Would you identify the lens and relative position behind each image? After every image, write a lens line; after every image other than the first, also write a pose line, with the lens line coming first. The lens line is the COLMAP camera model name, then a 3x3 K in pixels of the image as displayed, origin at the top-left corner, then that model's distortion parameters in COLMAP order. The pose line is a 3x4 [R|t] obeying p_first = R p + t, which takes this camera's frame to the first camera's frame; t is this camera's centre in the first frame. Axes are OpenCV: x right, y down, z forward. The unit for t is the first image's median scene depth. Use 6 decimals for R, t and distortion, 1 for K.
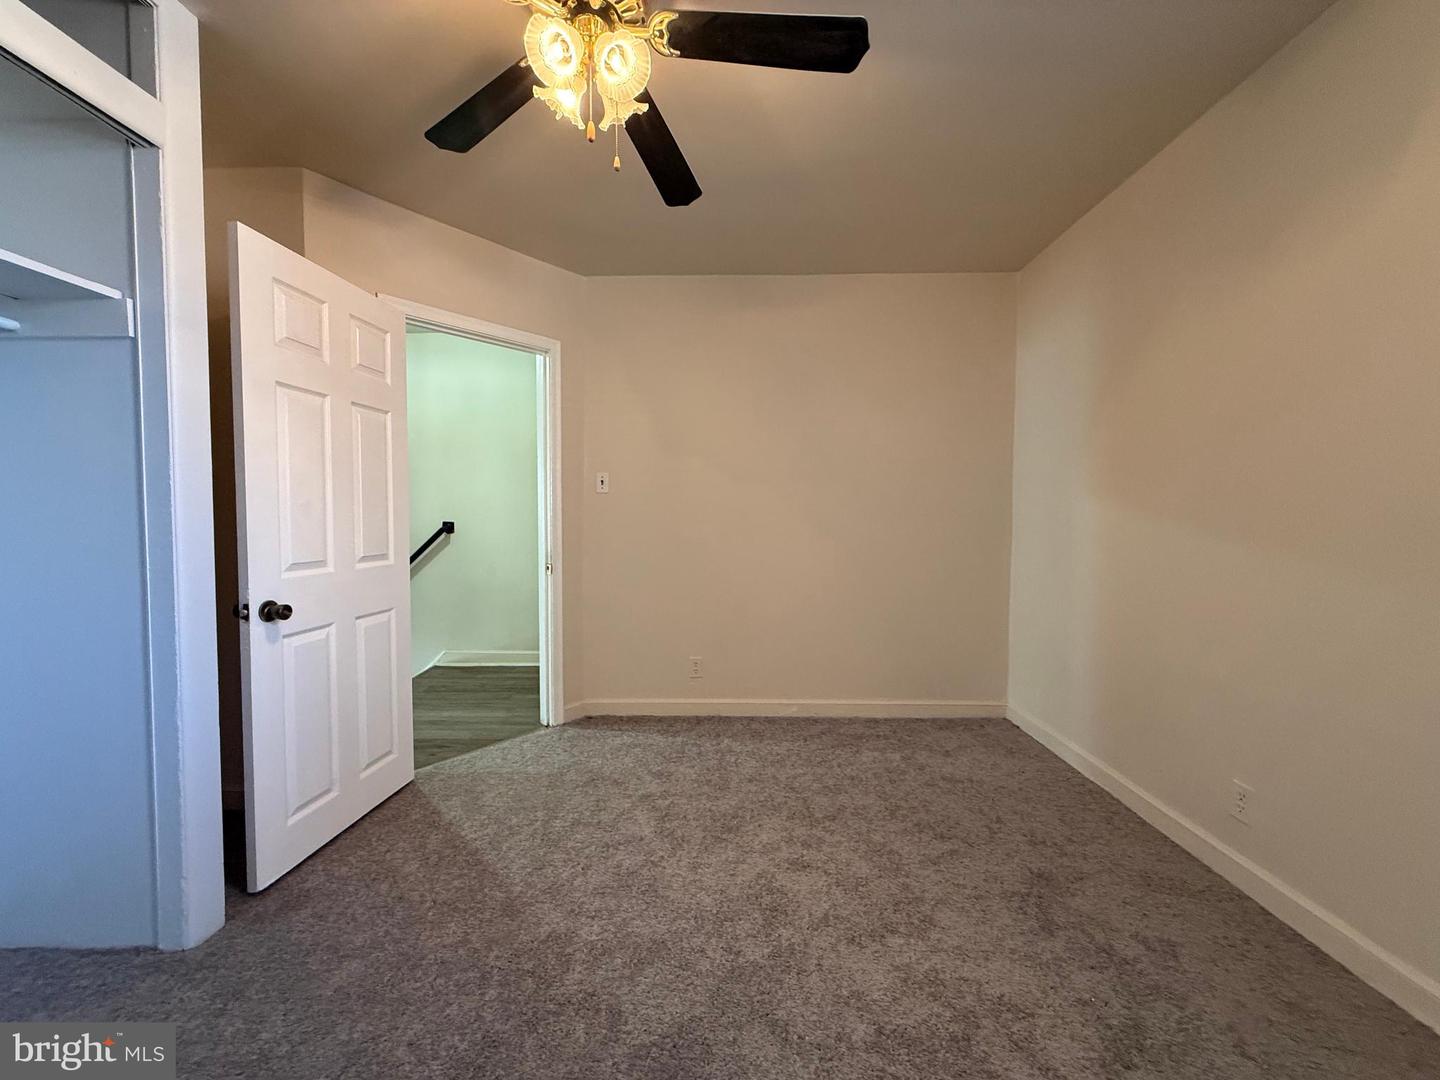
lens RADIAL K [[578.9, 0, 717.5], [0, 578.9, 534.4], [0, 0, 1]] dist [0.001980, 0.000213]
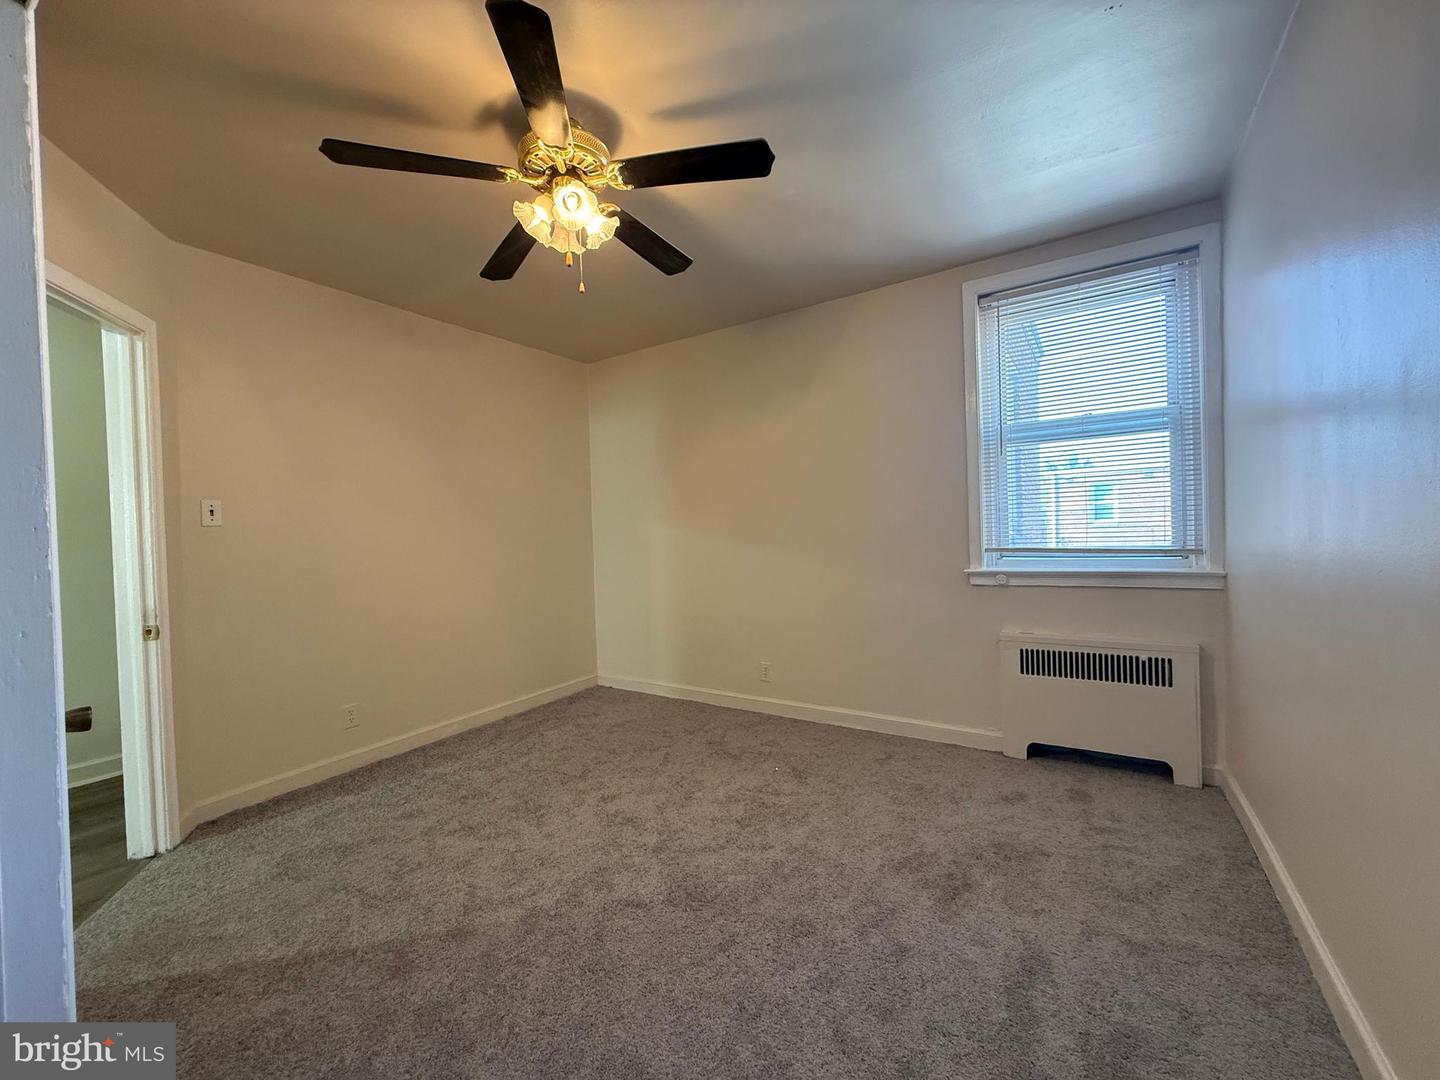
lens RADIAL K [[578.9, 0, 717.5], [0, 578.9, 534.4], [0, 0, 1]] dist [0.001980, 0.000213]
pose [[0.524833, -0.028636, 0.850724, -0.590366], [0.060680, 0.998150, -0.003837, -0.019310], [-0.849040, 0.053636, 0.525599, 0.022476]]
